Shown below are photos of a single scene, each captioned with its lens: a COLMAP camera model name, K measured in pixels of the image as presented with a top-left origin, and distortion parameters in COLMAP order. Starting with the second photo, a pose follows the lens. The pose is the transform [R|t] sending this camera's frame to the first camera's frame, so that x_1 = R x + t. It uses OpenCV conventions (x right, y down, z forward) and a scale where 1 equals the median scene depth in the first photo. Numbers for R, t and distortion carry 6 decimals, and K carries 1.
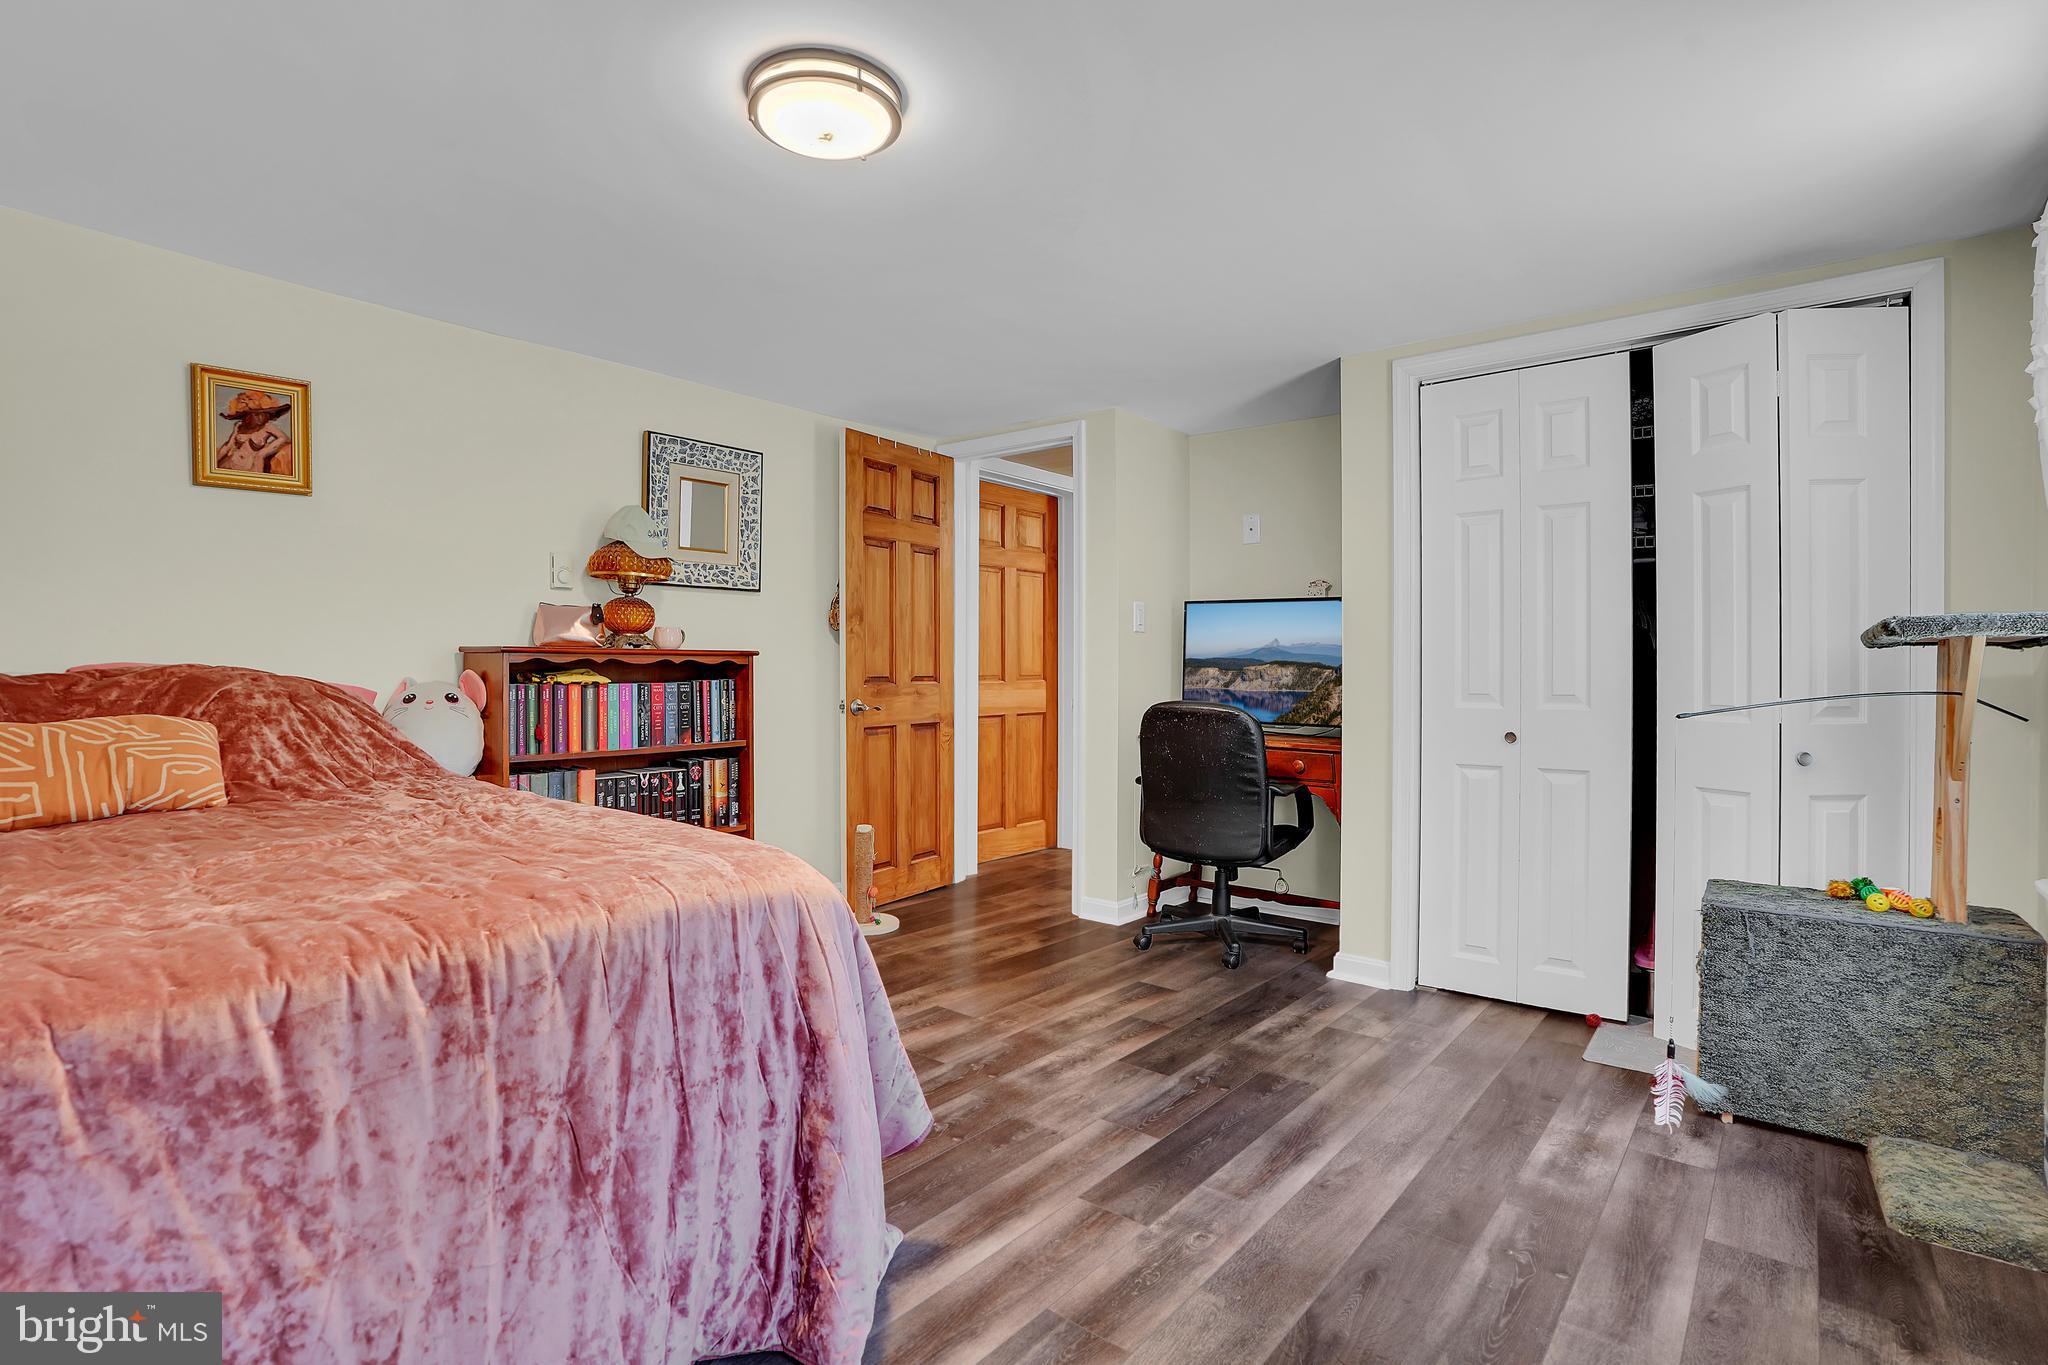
lens RADIAL K [[938.1, 0, 1086.8], [0, 938.1, 678.2], [0, 0, 1]] dist [-0.000041, 0.018864]
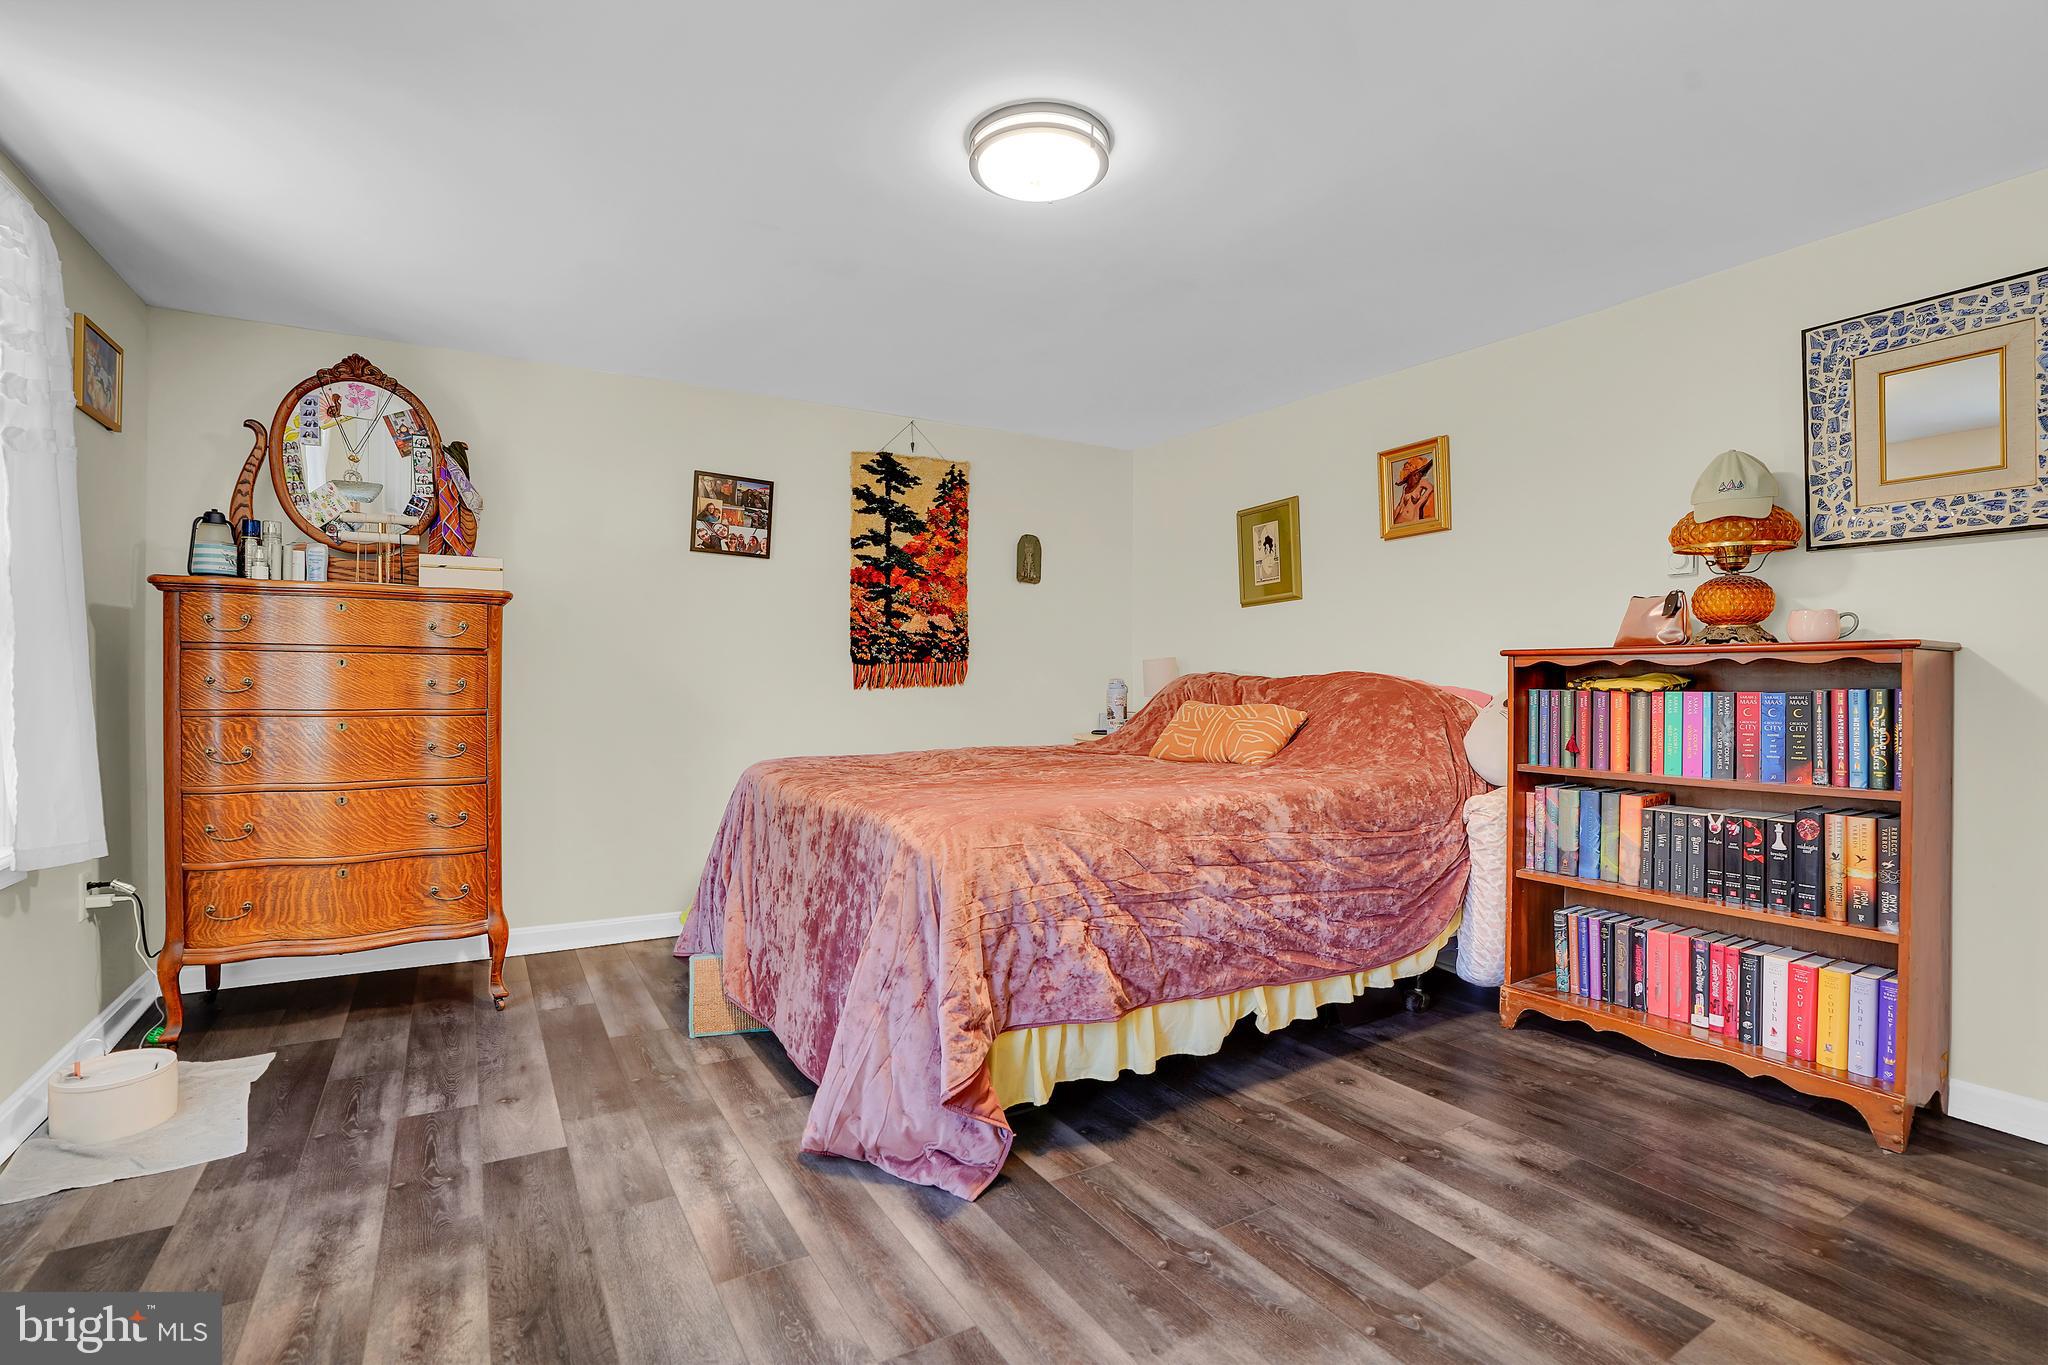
lens RADIAL K [[977.2, 0, 995.7], [0, 977.2, 672.6], [0, 0, 1]] dist [-0.057118, 0.023039]
pose [[-0.353566, -0.006069, -0.935390, 0.425405], [-0.008319, 0.999960, -0.003343, -0.002423], [0.935372, 0.006599, -0.353603, 0.734703]]
